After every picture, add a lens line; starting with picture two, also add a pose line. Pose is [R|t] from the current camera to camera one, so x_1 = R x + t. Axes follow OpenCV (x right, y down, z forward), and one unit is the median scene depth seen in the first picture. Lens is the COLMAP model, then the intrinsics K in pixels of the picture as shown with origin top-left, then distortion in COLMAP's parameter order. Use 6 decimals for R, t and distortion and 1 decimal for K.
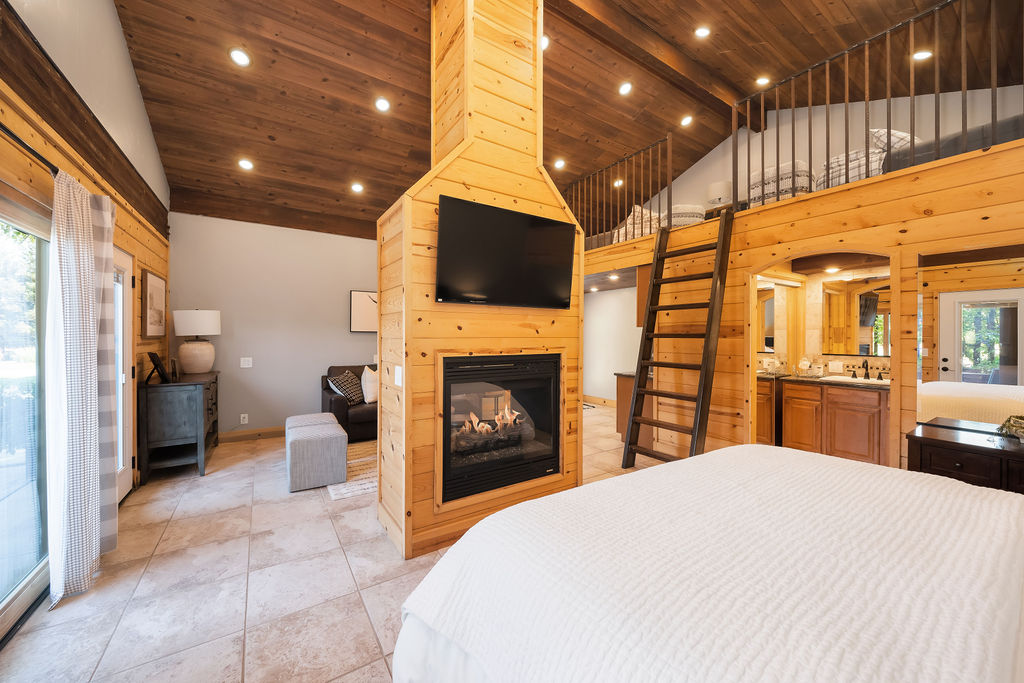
lens RADIAL K [[371.1, 0, 511.4], [0, 371.1, 336.1], [0, 0, 1]] dist [-0.019408, -0.000031]
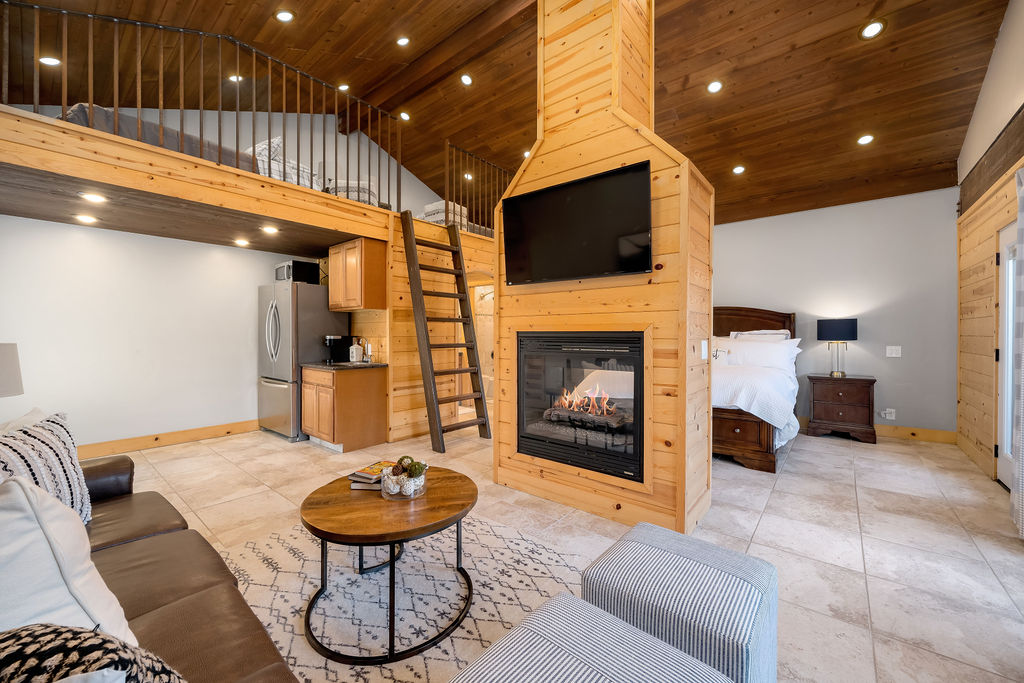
lens RADIAL K [[402.4, 0, 513.4], [0, 402.4, 331.7], [0, 0, 1]] dist [0.000808, 0.000372]
pose [[-0.293966, -0.006457, 0.955794, -0.749741], [-0.005013, 0.999974, 0.005214, 0.033646], [-0.955803, -0.003259, -0.293991, 1.125061]]
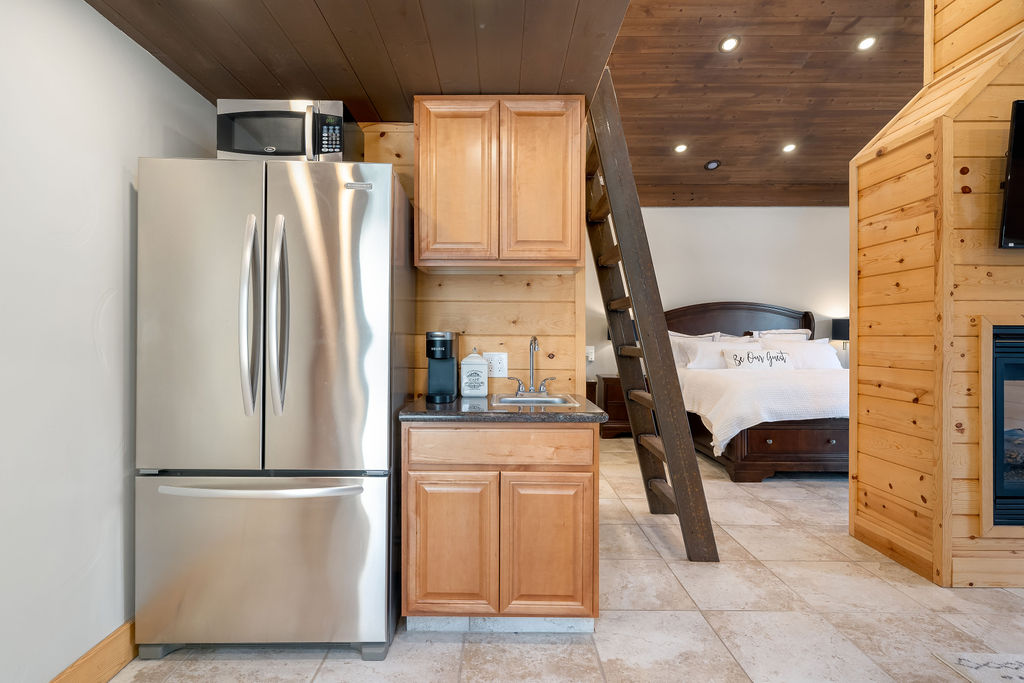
lens RADIAL K [[510.0, 0, 499.3], [0, 510.0, 334.4], [0, 0, 1]] dist [0.001097, 0.000512]
pose [[-0.832625, -0.008093, 0.553777, 0.165214], [-0.009423, 0.999956, 0.000446, 0.053172], [-0.553756, -0.004847, -0.832665, 1.720998]]
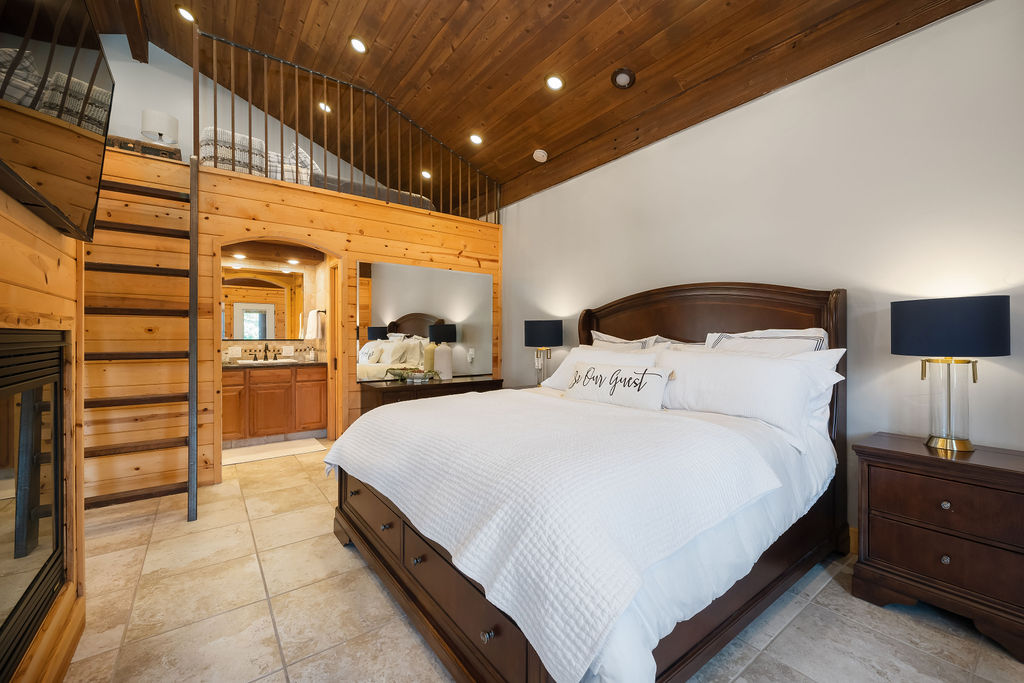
lens RADIAL K [[404.4, 0, 499.8], [0, 404.4, 339.4], [0, 0, 1]] dist [-0.000279, -0.000091]
pose [[-0.047933, -0.012339, 0.998774, -0.305579], [-0.000897, 0.999924, 0.012310, 0.038456], [-0.998850, -0.000306, -0.047940, 0.356247]]
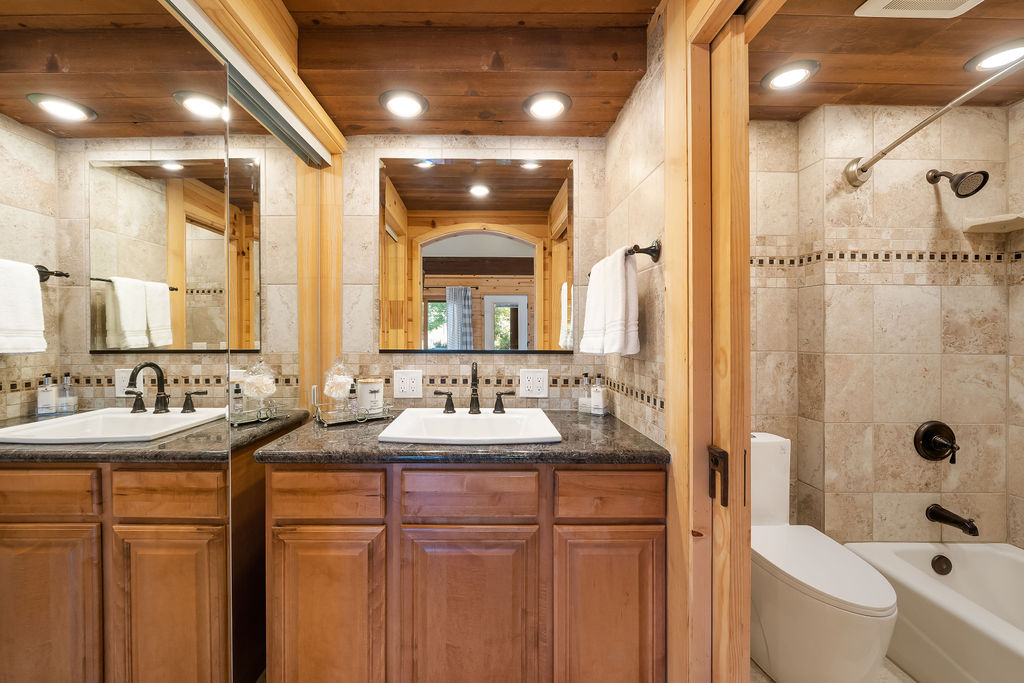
lens RADIAL K [[406.5, 0, 483.9], [0, 406.5, 332.2], [0, 0, 1]] dist [-0.000124, 0.000001]
pose [[0.551173, -0.005398, 0.834373, 0.643747], [0.002355, 0.999985, 0.004913, 0.031735], [-0.834387, -0.000743, 0.551178, 0.781731]]
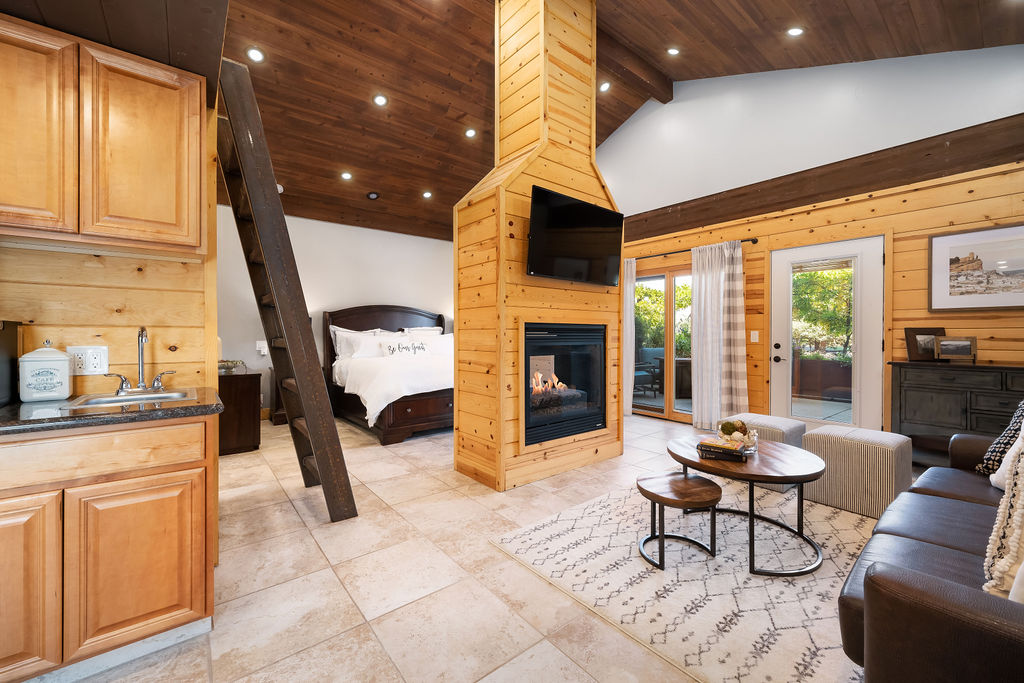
lens RADIAL K [[405.0, 0, 506.8], [0, 405.0, 332.4], [0, 0, 1]] dist [0.000183, 0.000070]
pose [[-0.995745, -0.007518, -0.091843, 0.118900], [-0.007039, 0.999960, -0.005543, 0.060859], [0.091881, -0.004873, -0.995758, 1.661989]]
